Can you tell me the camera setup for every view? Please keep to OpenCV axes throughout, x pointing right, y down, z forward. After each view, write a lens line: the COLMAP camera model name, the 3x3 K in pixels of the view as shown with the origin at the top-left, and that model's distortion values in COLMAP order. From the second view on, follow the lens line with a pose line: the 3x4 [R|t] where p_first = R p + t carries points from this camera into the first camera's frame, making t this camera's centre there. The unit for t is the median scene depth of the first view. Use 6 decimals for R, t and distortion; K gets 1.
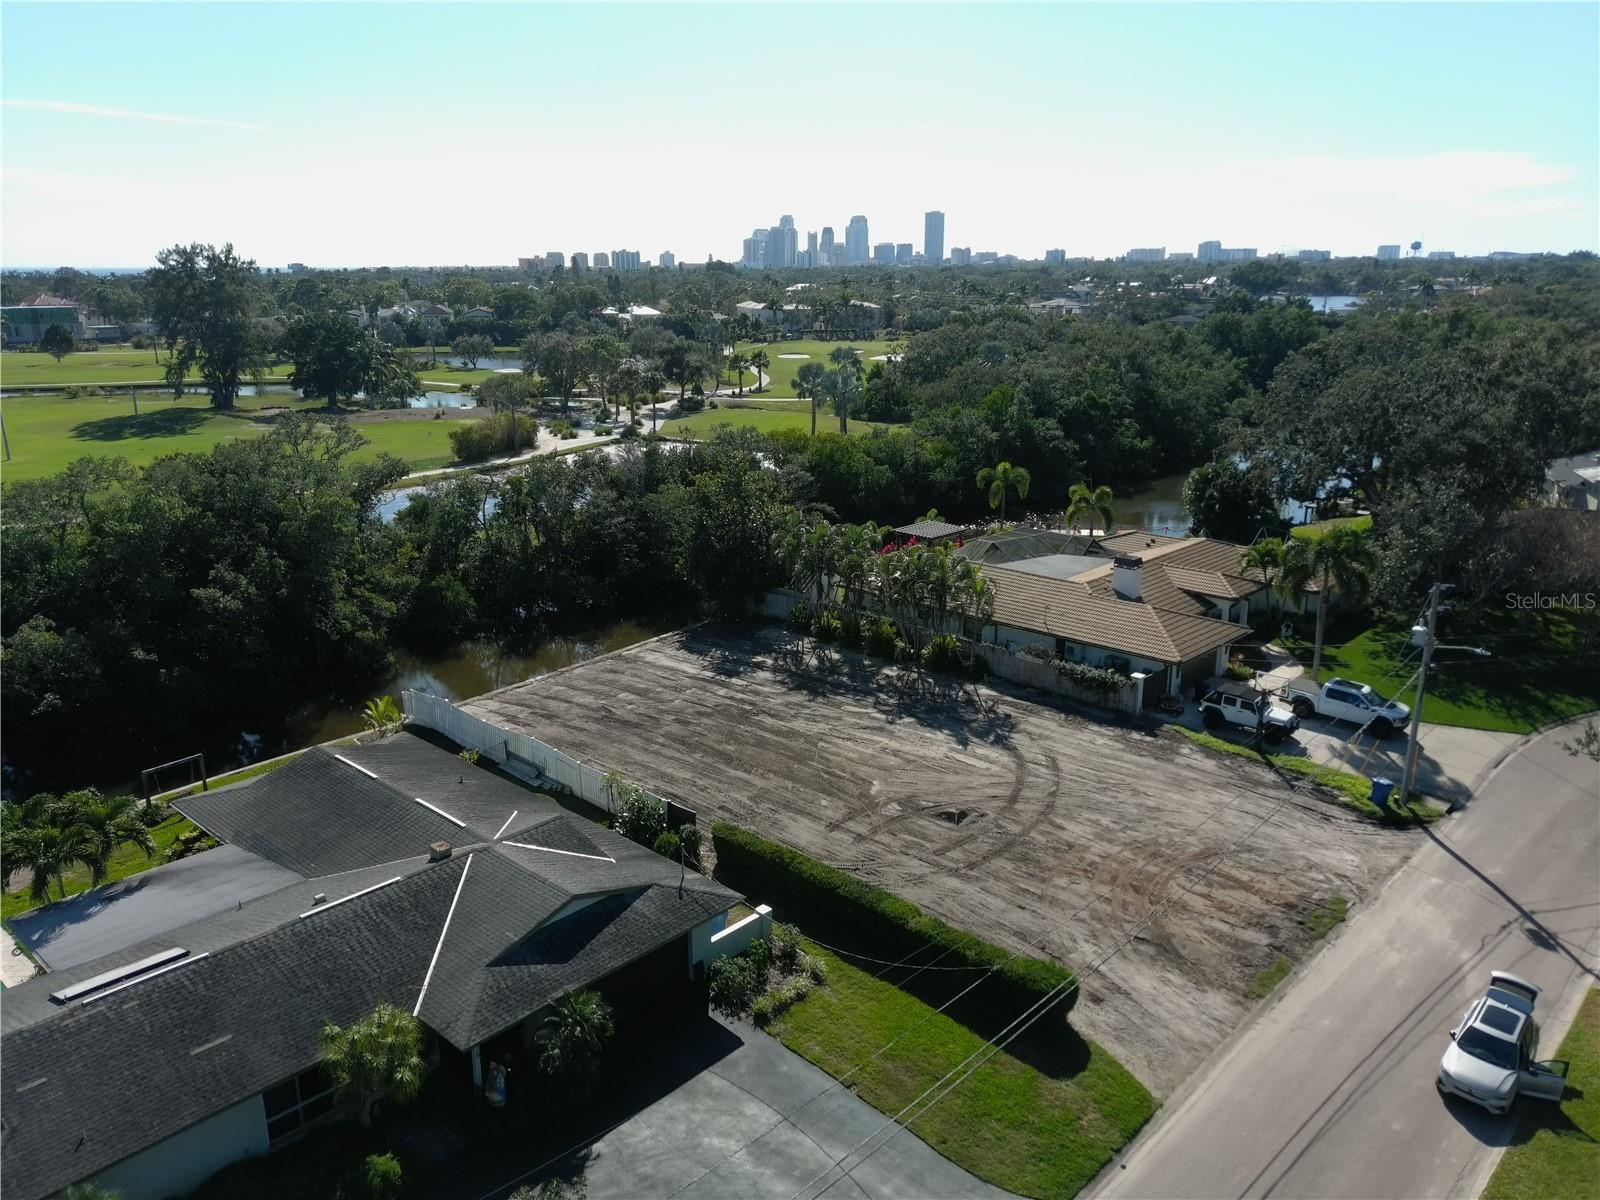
lens RADIAL K [[1194.6, 0, 800.0], [0, 1194.6, 600.0], [0, 0, 1]] dist [0.103804, -0.161296]
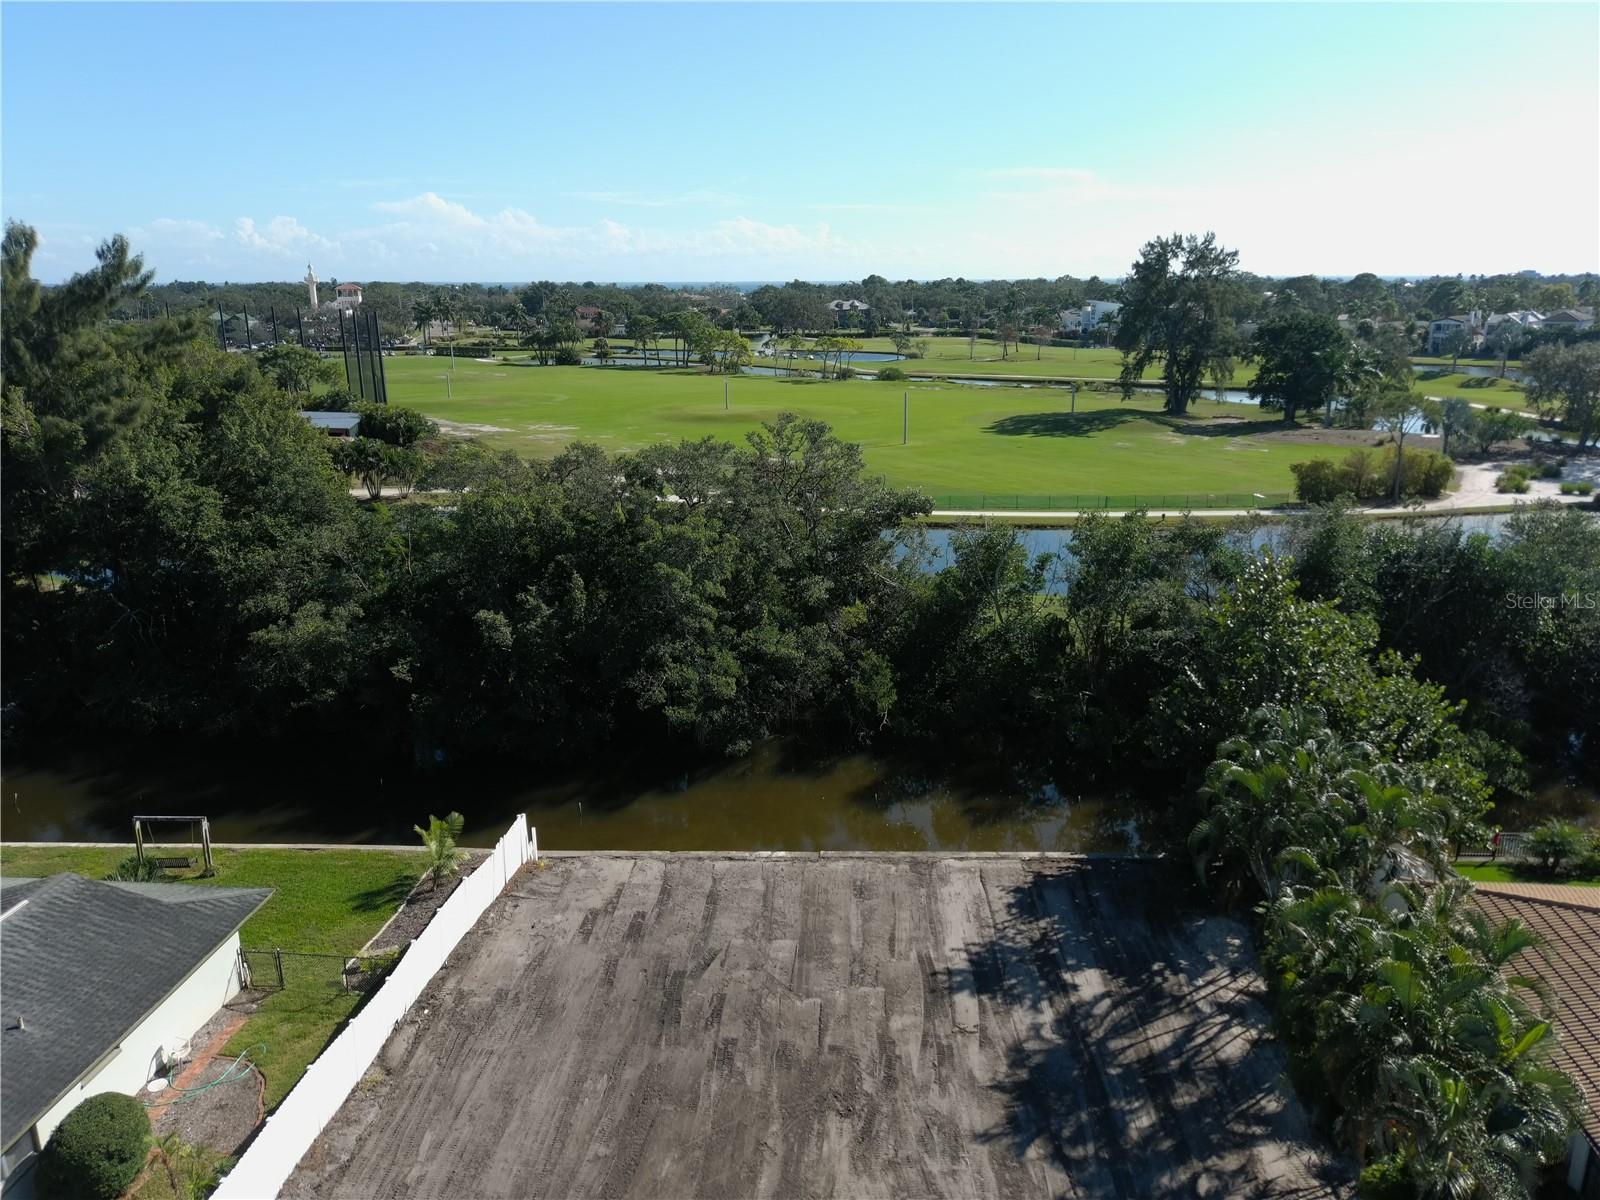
lens RADIAL K [[1194.6, 0, 800.0], [0, 1194.6, 600.0], [0, 0, 1]] dist [0.103804, -0.161296]
pose [[0.608836, 0.203552, -0.766737, 0.138320], [-0.208213, 0.973638, 0.093146, -0.070884], [0.765484, 0.102934, 0.635168, 0.327505]]
